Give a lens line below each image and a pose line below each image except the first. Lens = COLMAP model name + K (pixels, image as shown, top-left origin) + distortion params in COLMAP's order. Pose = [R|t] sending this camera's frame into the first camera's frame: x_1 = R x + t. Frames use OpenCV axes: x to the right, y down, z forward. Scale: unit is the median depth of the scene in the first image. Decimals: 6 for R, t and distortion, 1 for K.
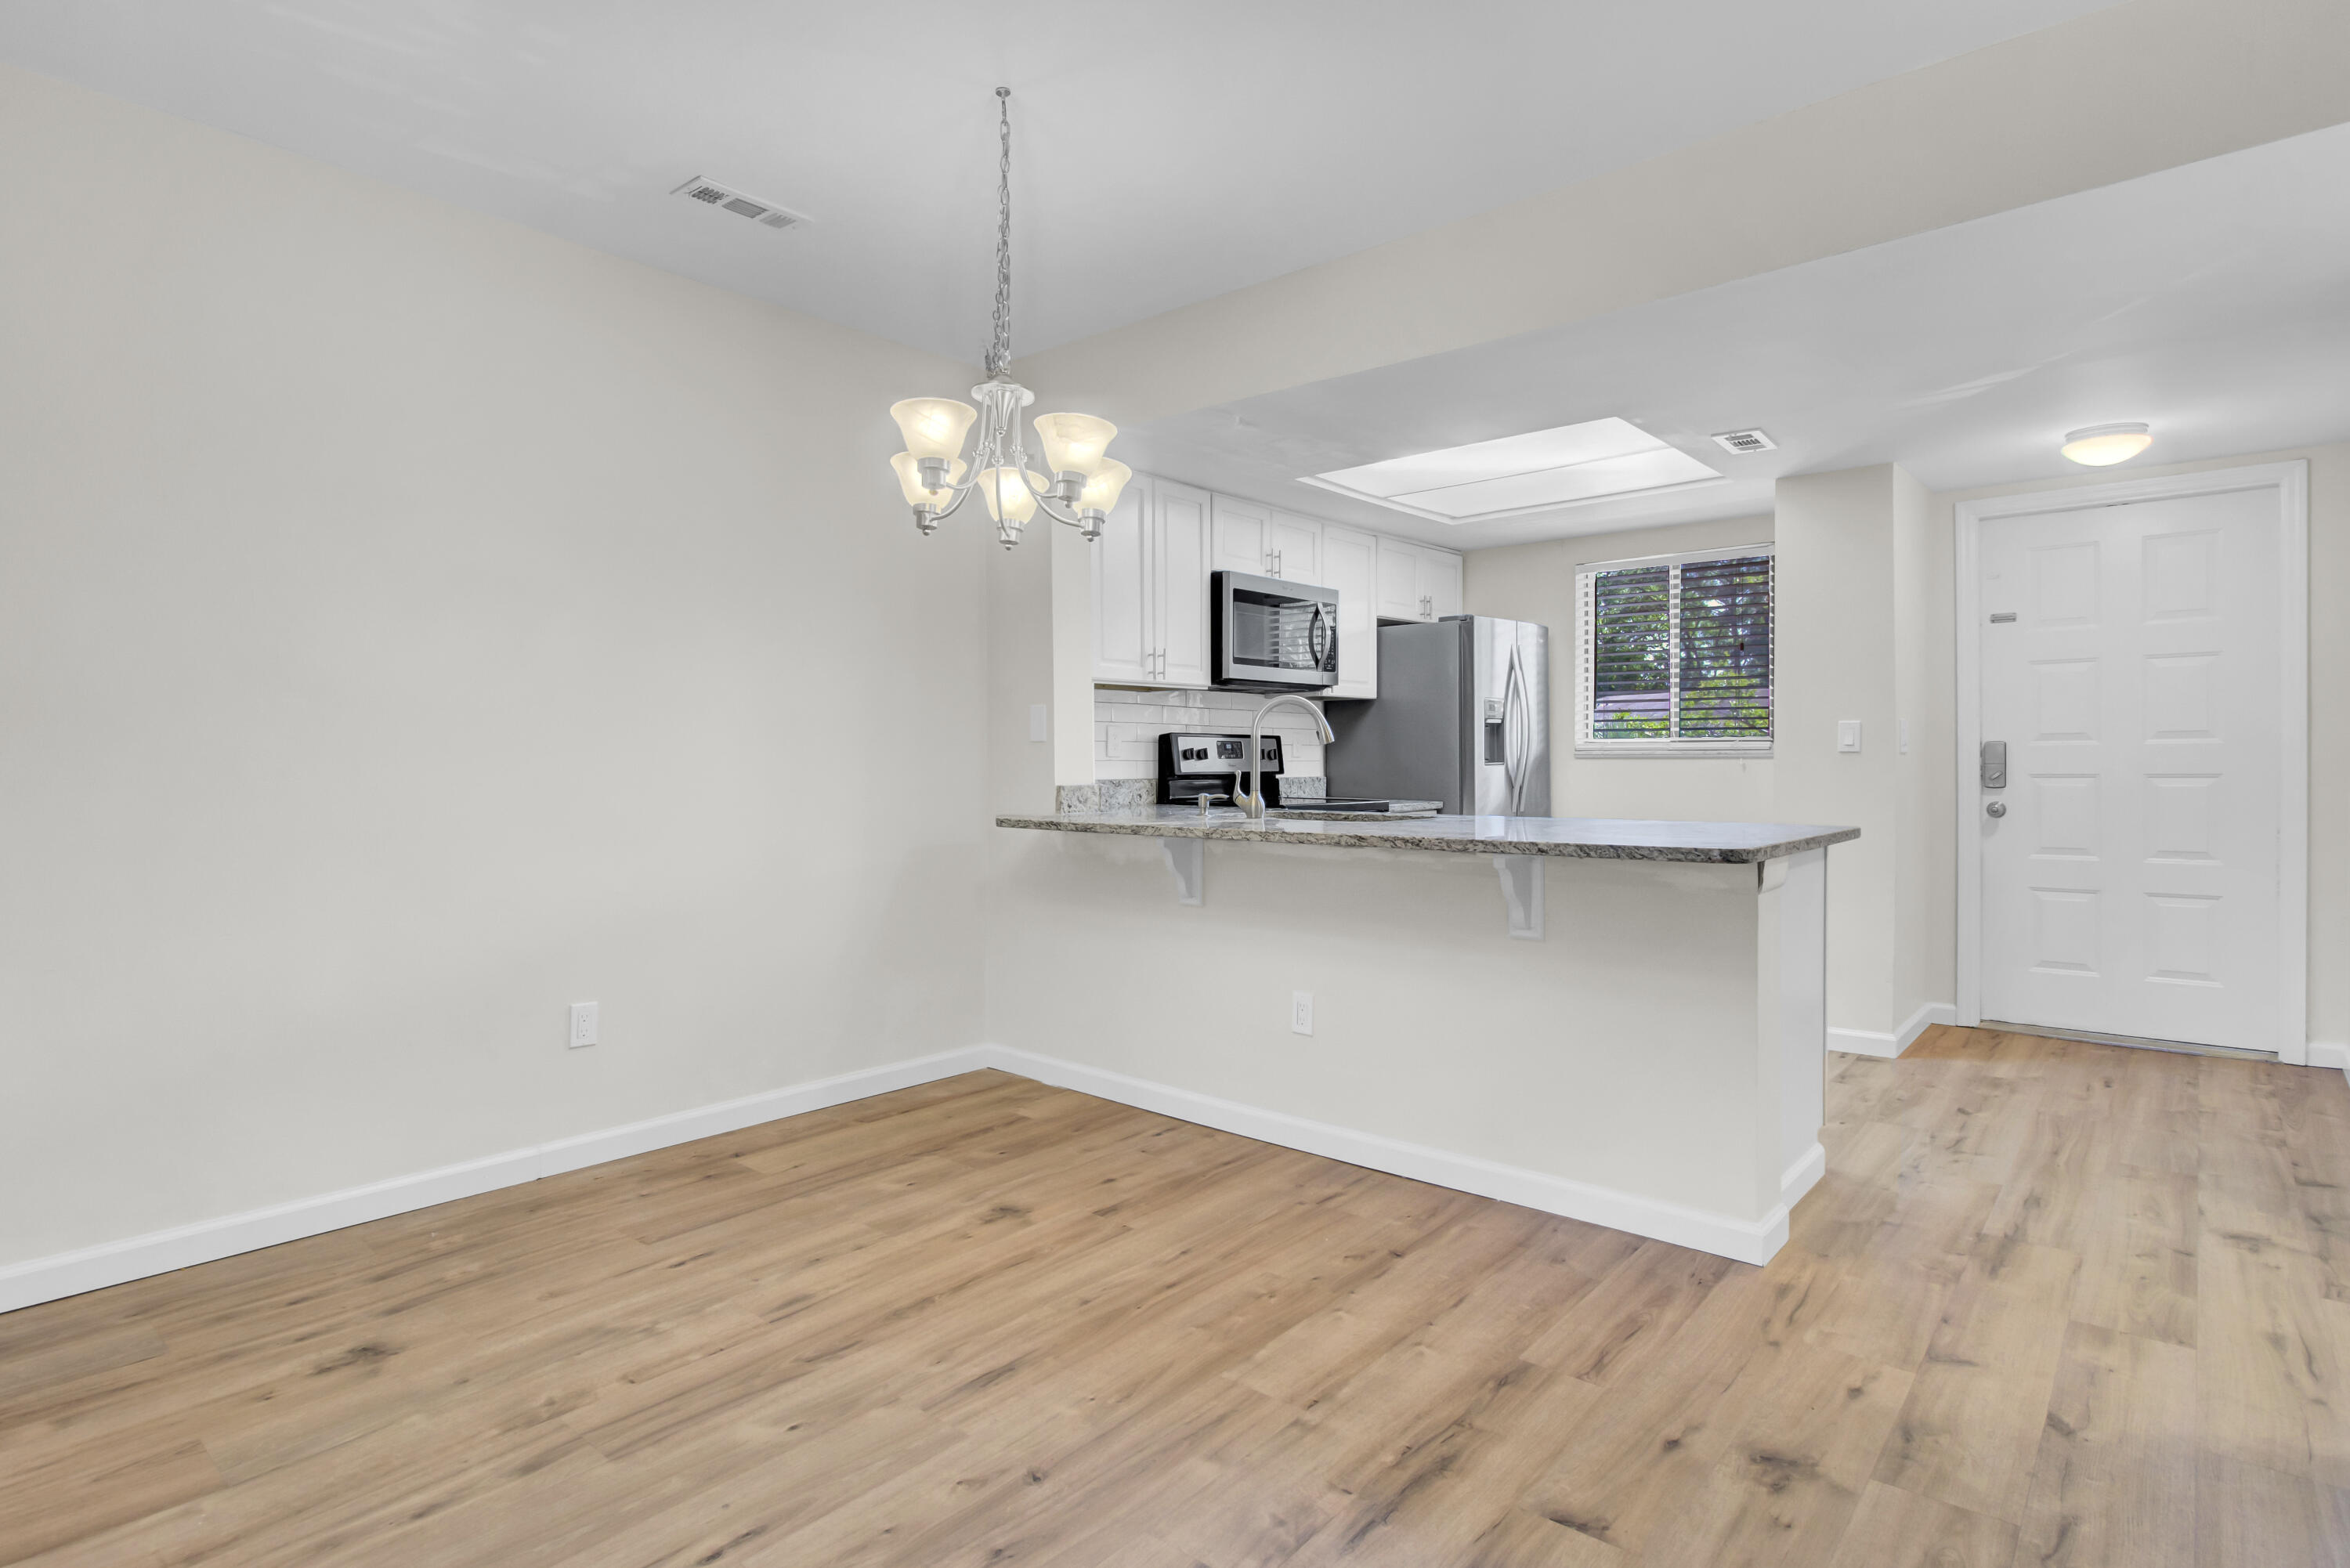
lens RADIAL K [[1207.6, 0, 1189.3], [0, 1207.6, 766.9], [0, 0, 1]] dist [0.005110, -0.002780]
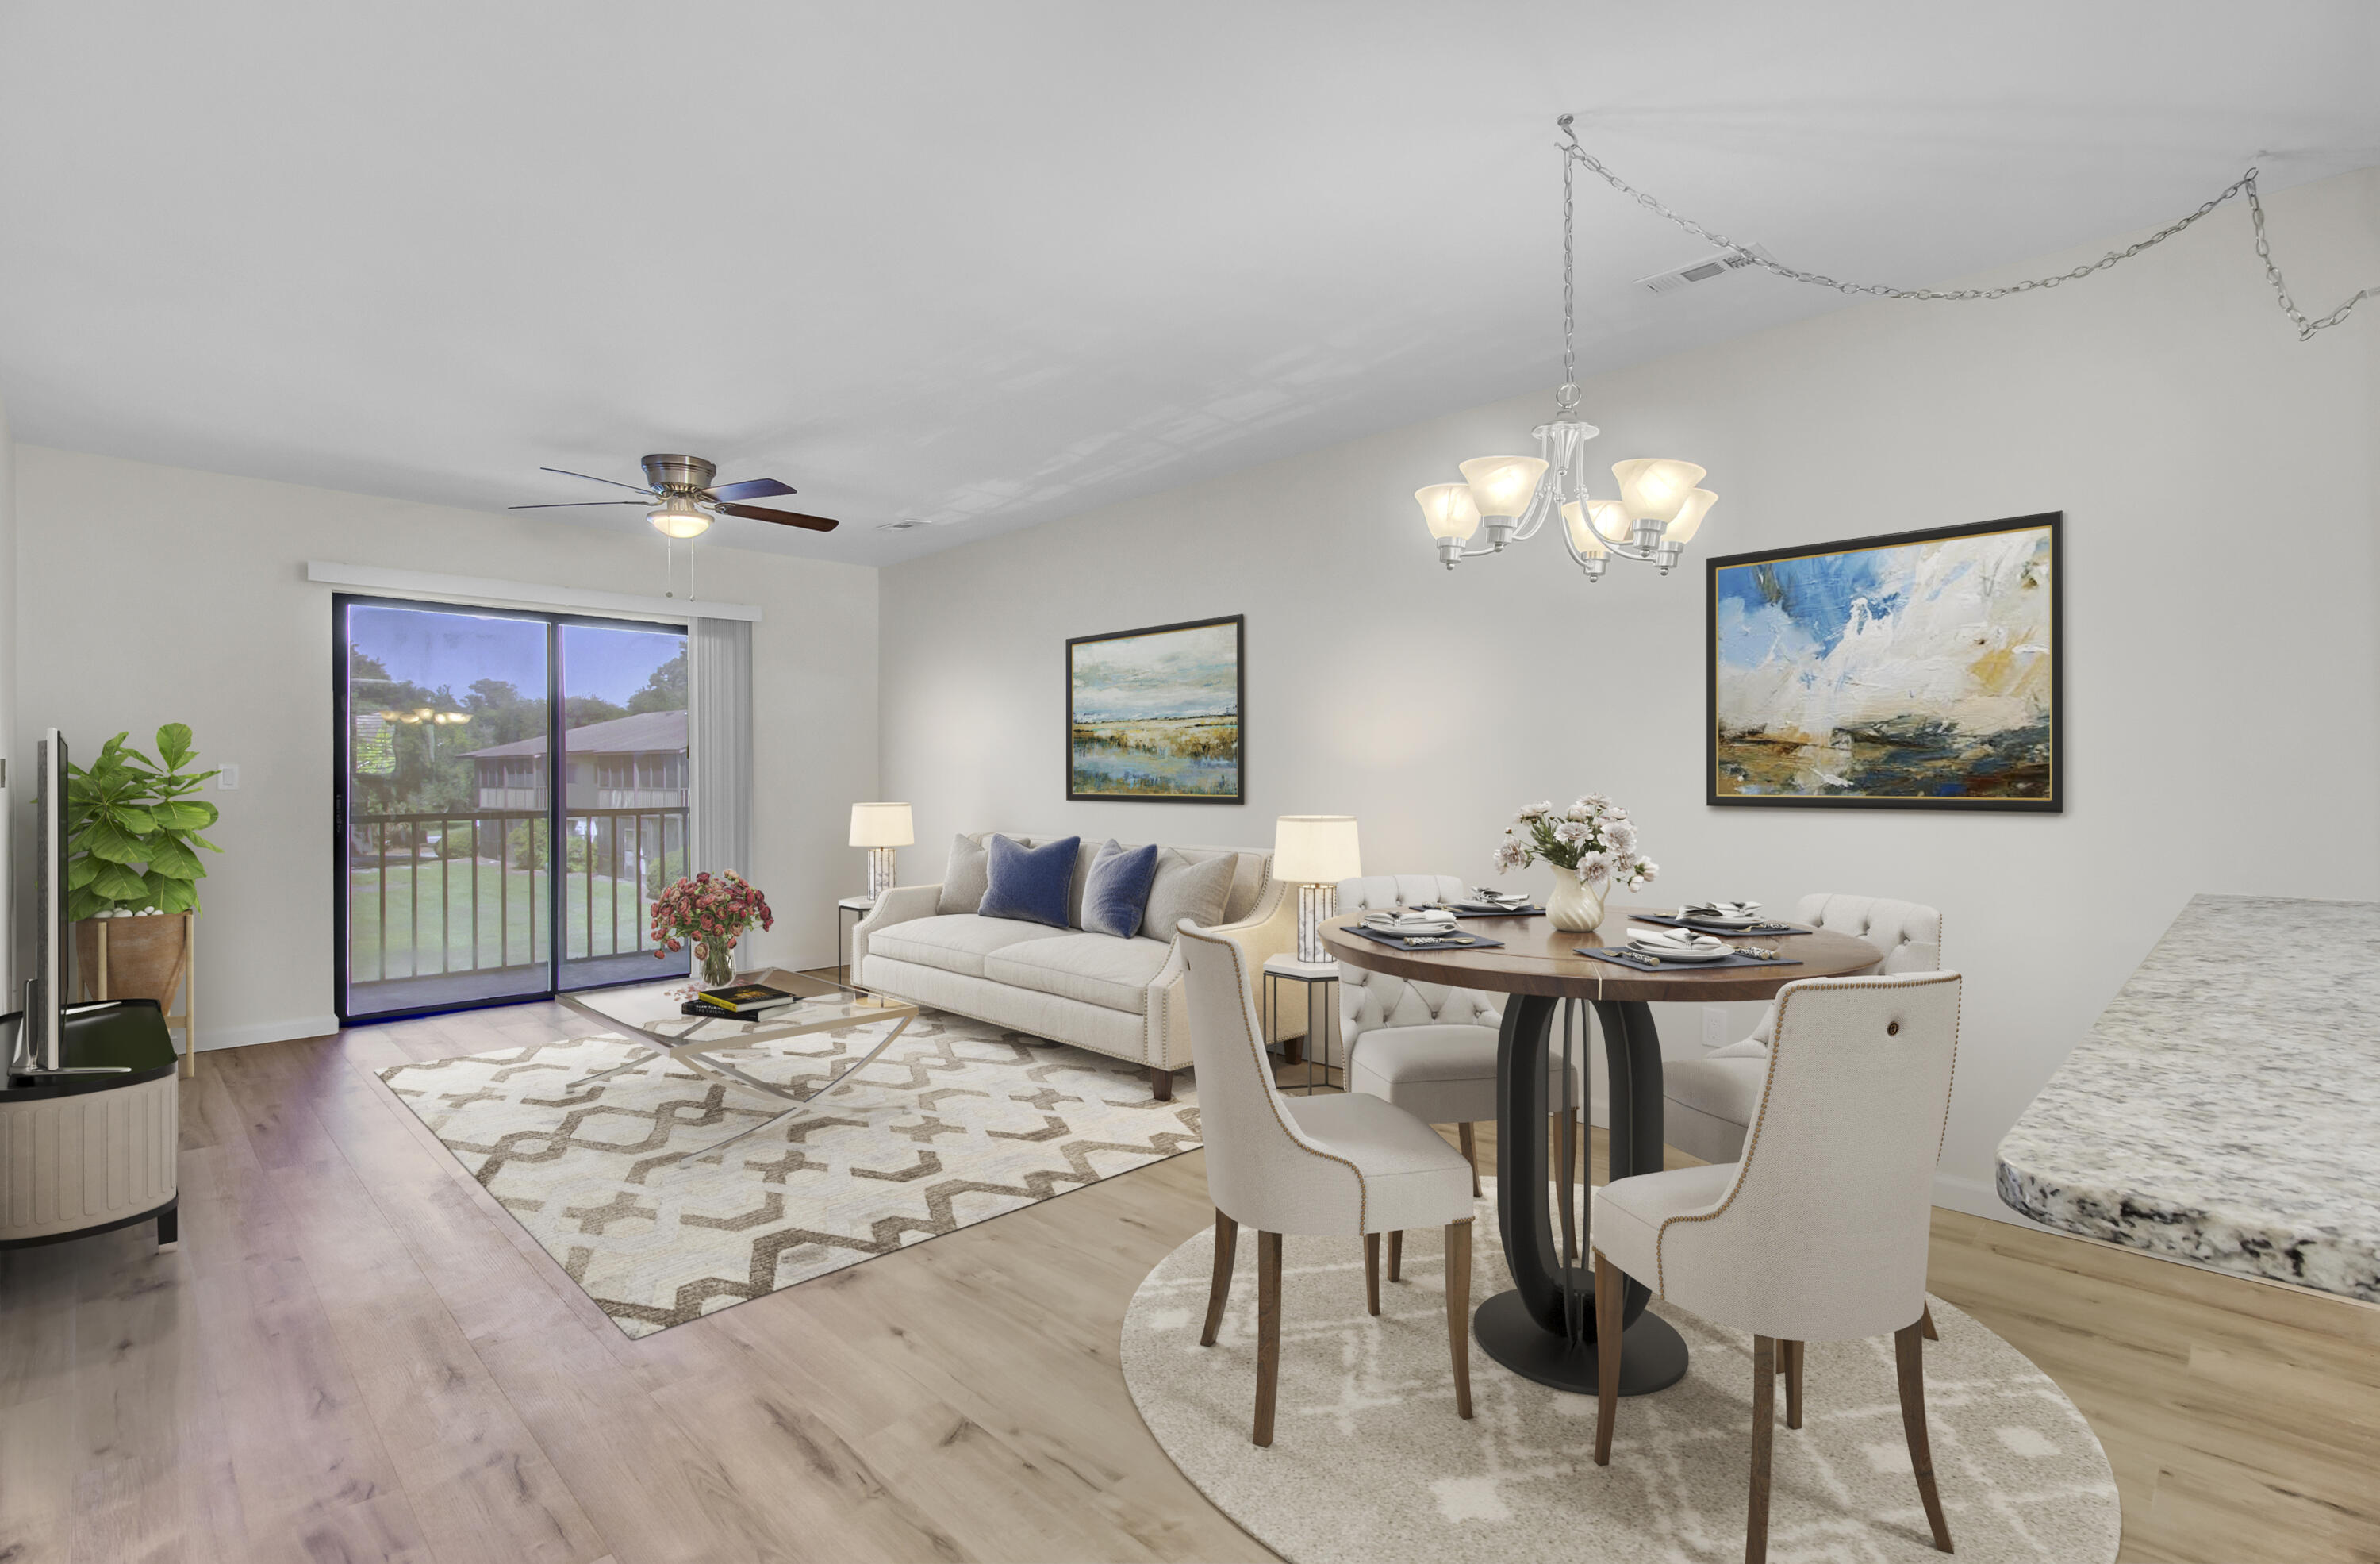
lens RADIAL K [[1099.0, 0, 1186.7], [0, 1099.0, 773.7], [0, 0, 1]] dist [-0.006587, 0.004796]
pose [[-0.082834, 0.002523, -0.996560, 0.447009], [-0.001912, 0.999995, 0.002691, -0.022345], [0.996562, 0.002128, -0.082829, 0.464792]]
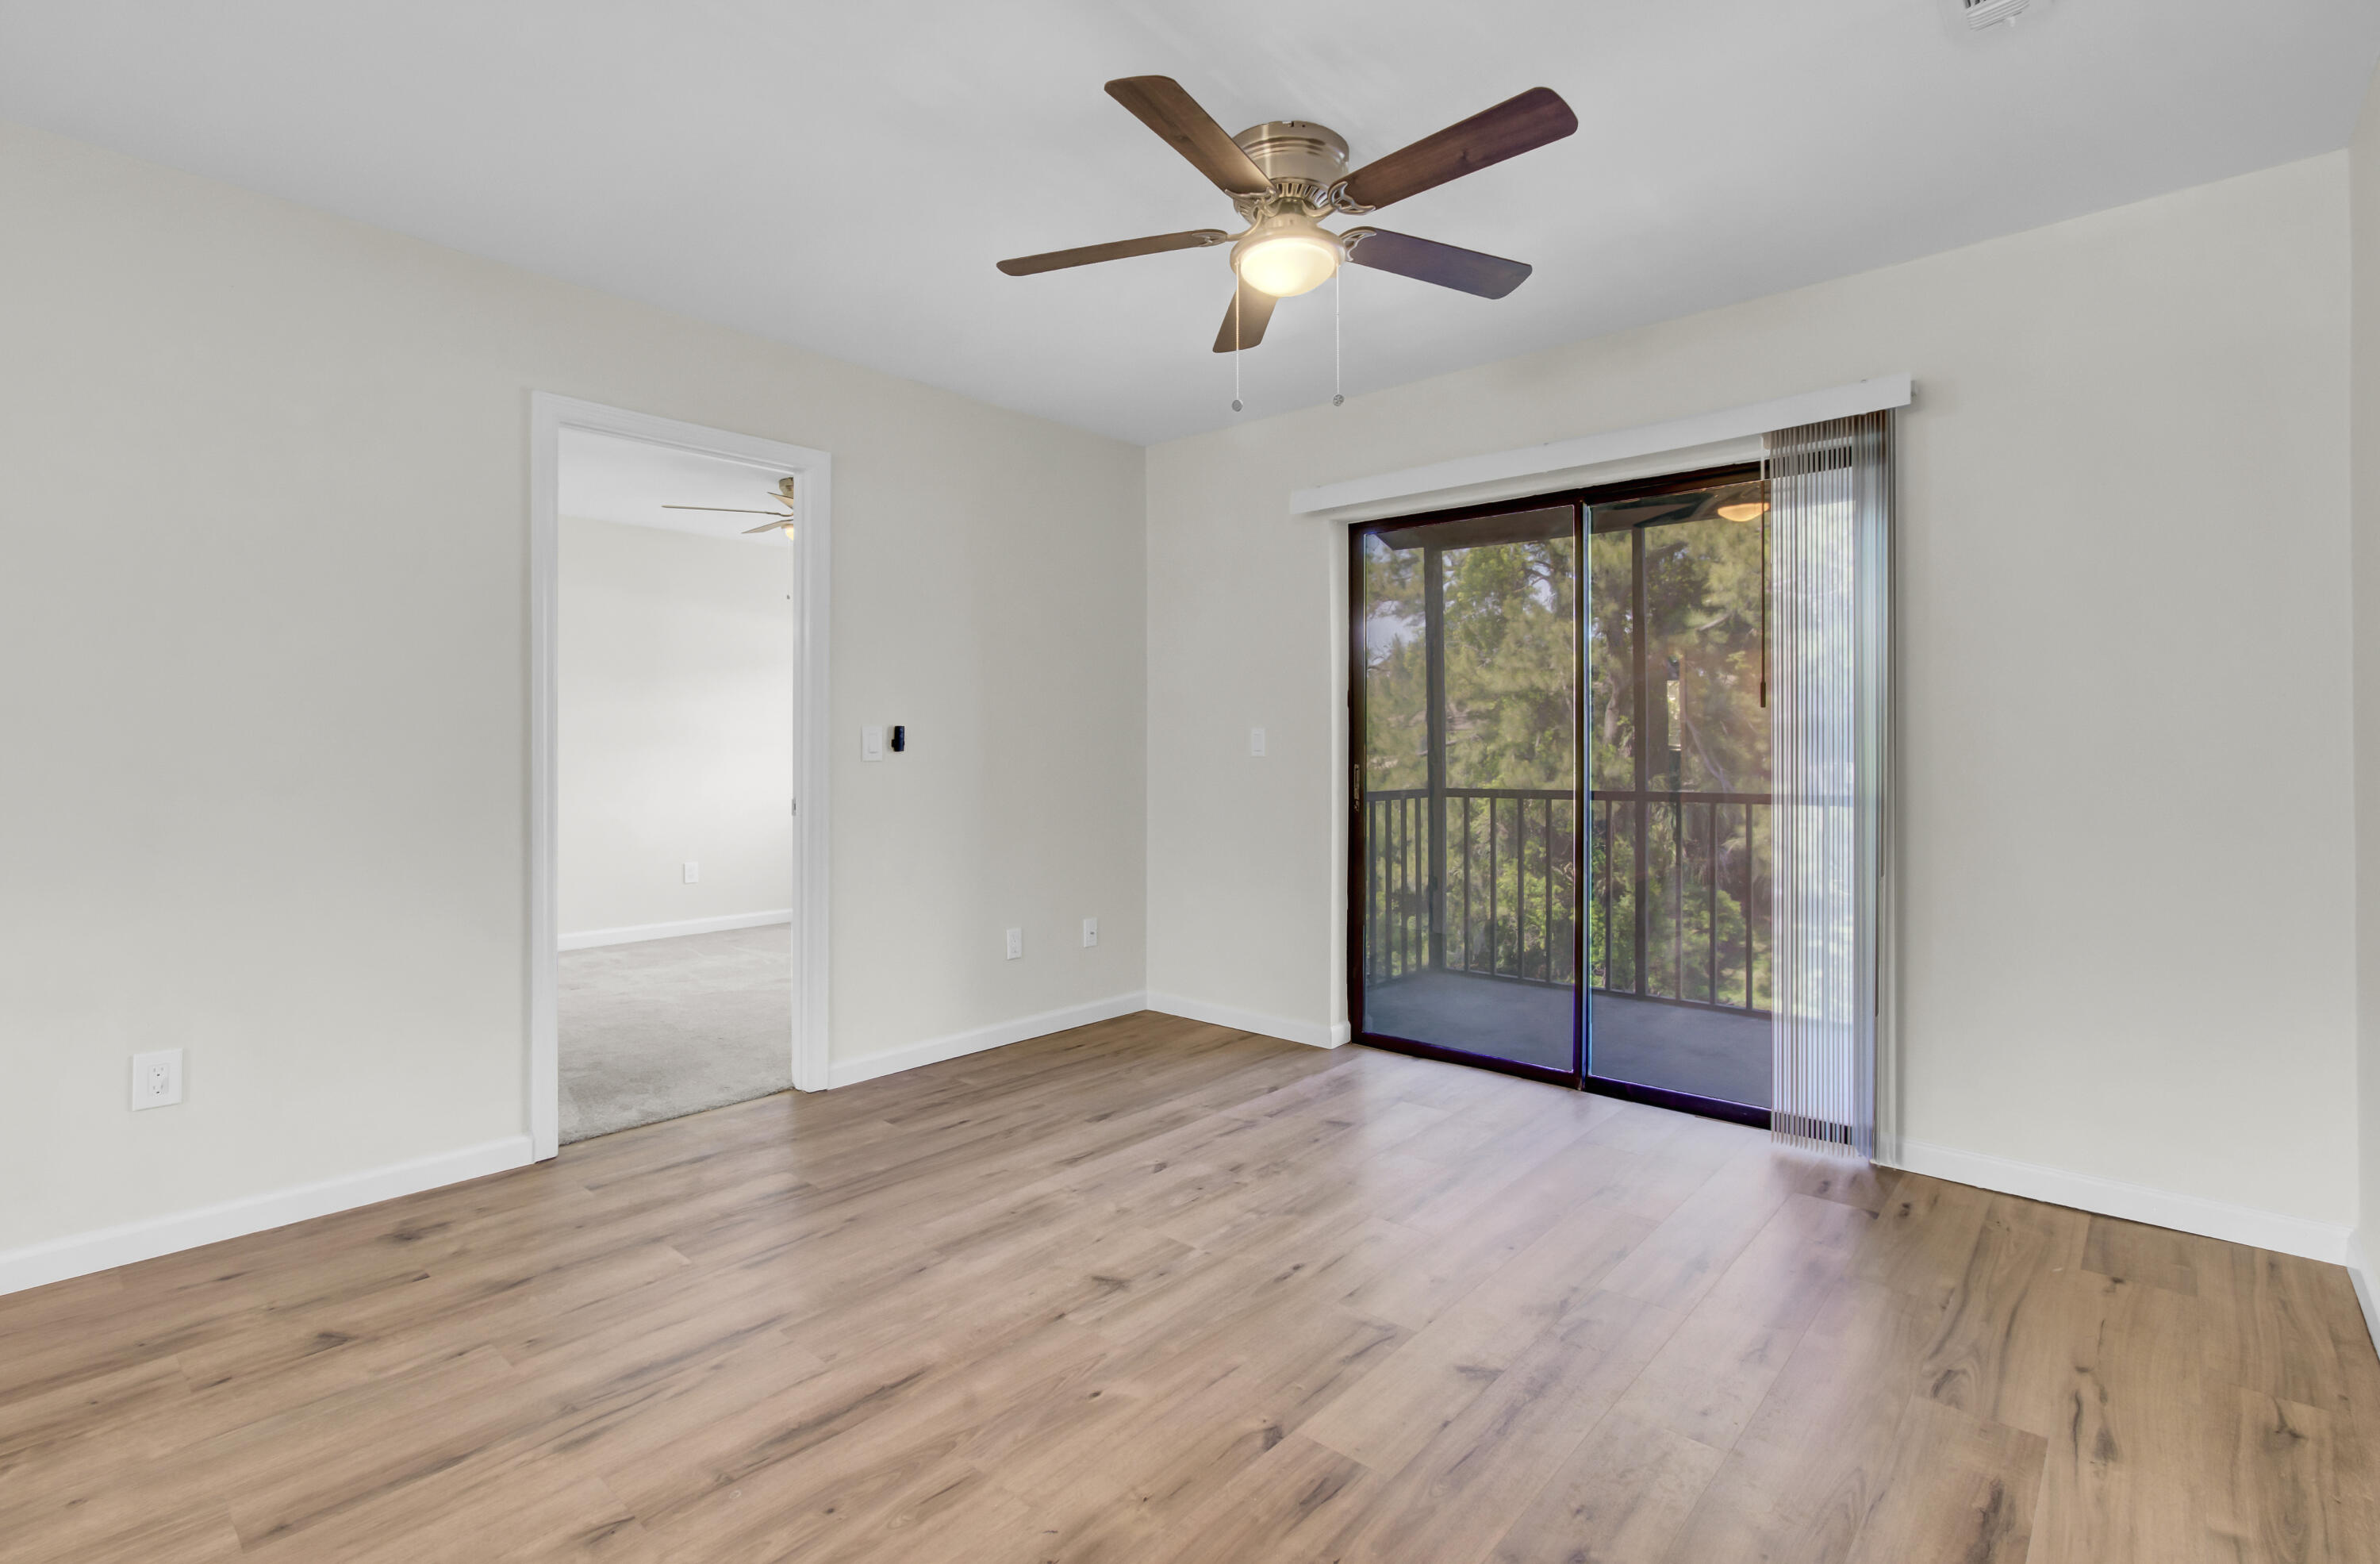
lens RADIAL K [[1099.0, 0, 1205.3], [0, 1099.0, 769.8], [0, 0, 1]] dist [-0.006587, 0.004796]
pose [[-0.999828, 0.002294, 0.018426, -0.579443], [0.002757, 0.999680, 0.025140, -0.014661], [-0.018363, 0.025186, -0.999514, 0.454255]]
